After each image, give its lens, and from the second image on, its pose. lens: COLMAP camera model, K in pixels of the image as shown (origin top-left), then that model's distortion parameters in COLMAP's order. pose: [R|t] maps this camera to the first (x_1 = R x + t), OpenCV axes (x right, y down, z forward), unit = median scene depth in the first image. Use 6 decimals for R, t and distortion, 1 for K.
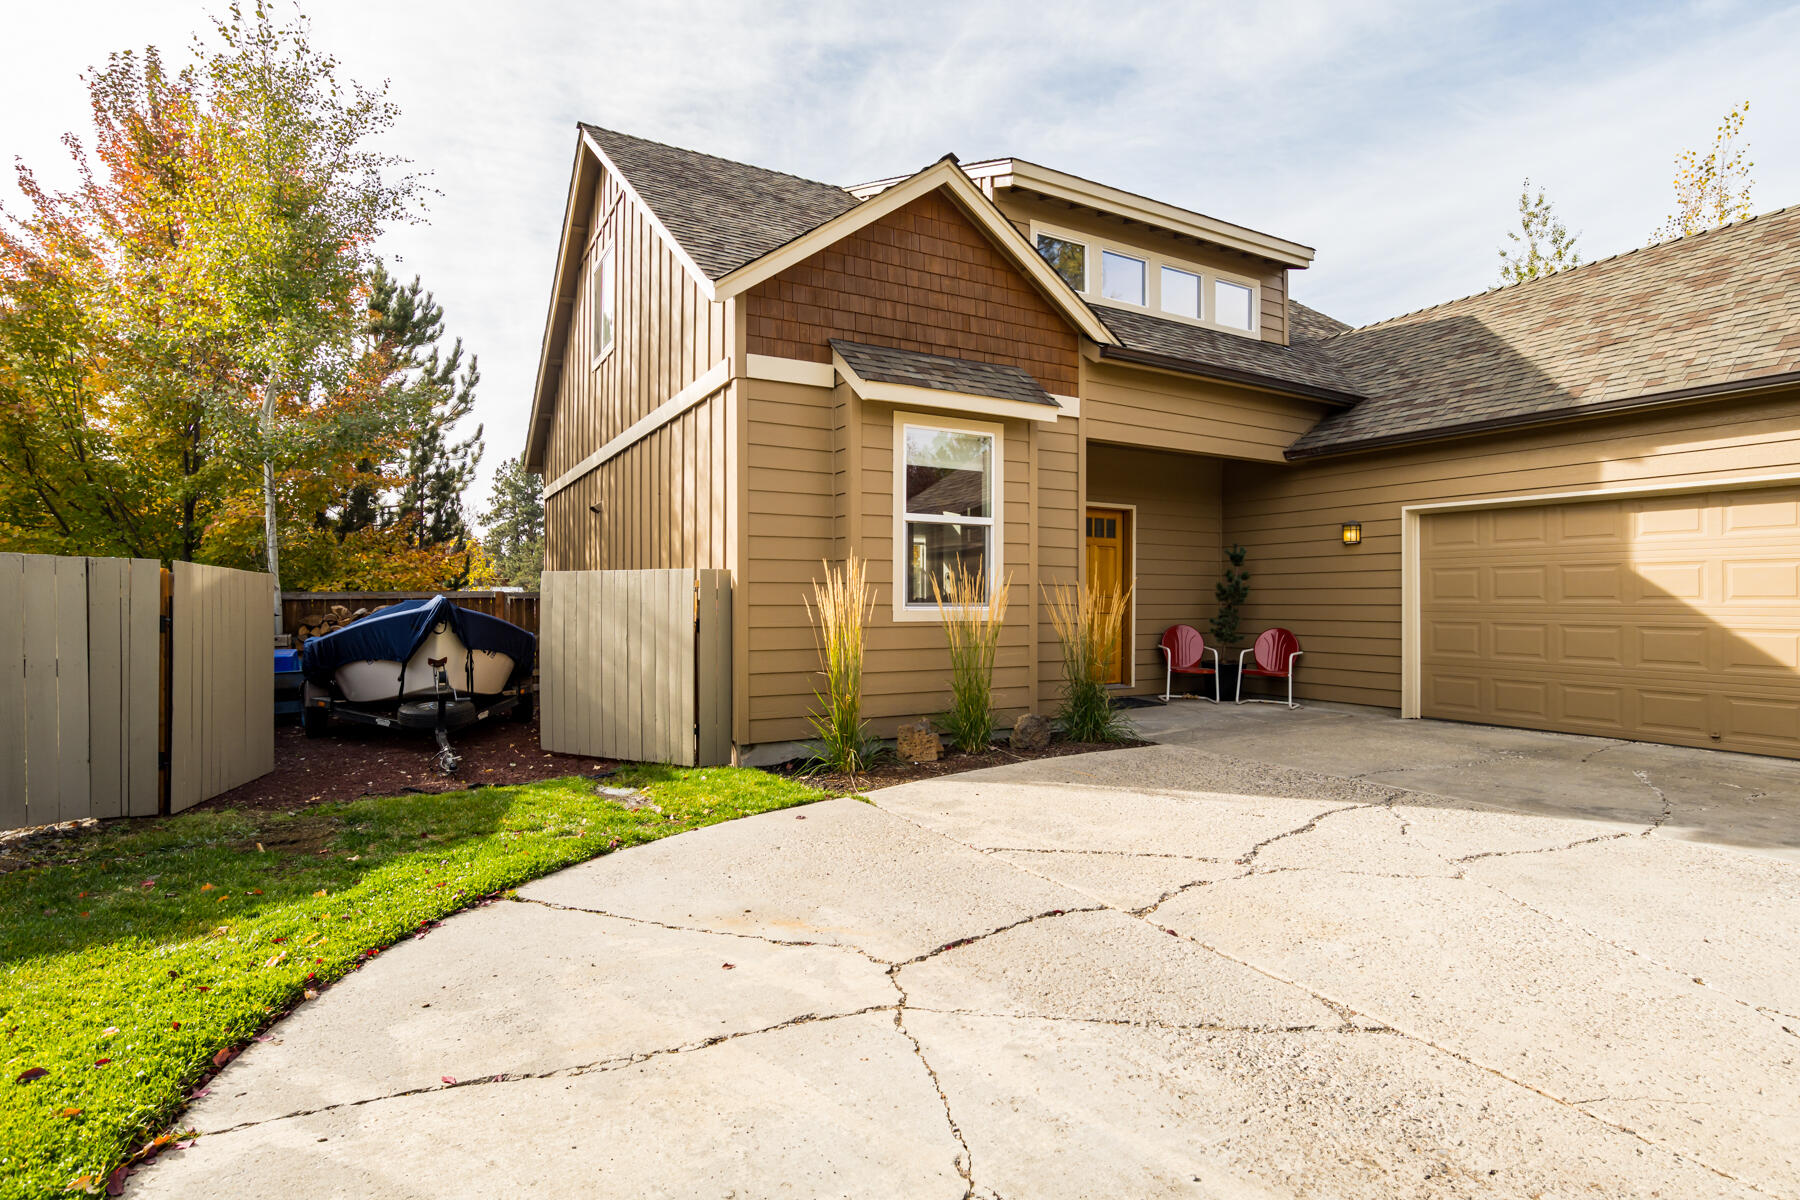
lens RADIAL K [[926.3, 0, 899.5], [0, 926.3, 600.8], [0, 0, 1]] dist [-0.003189, 0.000673]
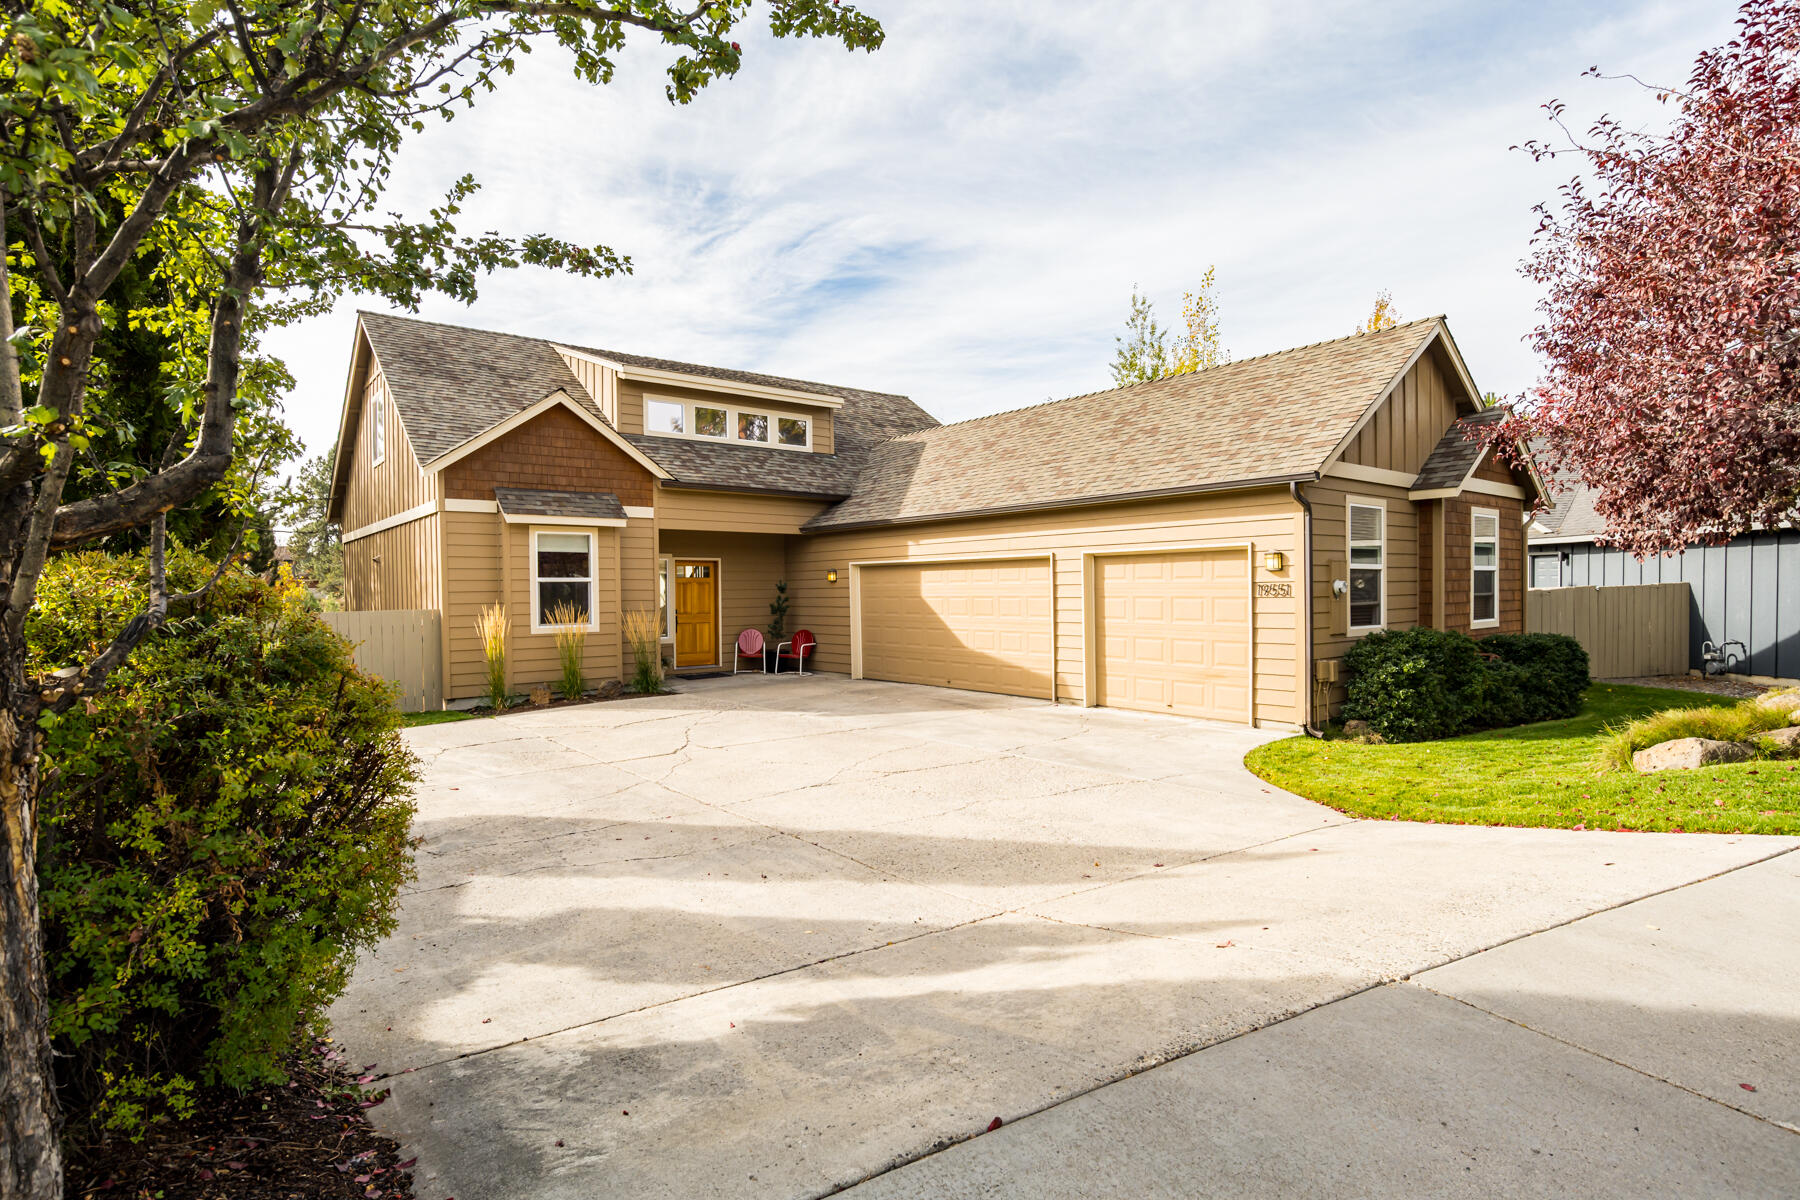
lens RADIAL K [[926.3, 0, 903.4], [0, 926.3, 601.7], [0, 0, 1]] dist [-0.003189, 0.000673]
pose [[0.986366, -0.016939, 0.163690, 0.412849], [0.015417, 0.999825, 0.010562, -0.049922], [-0.163841, -0.007894, 0.986455, -0.960511]]
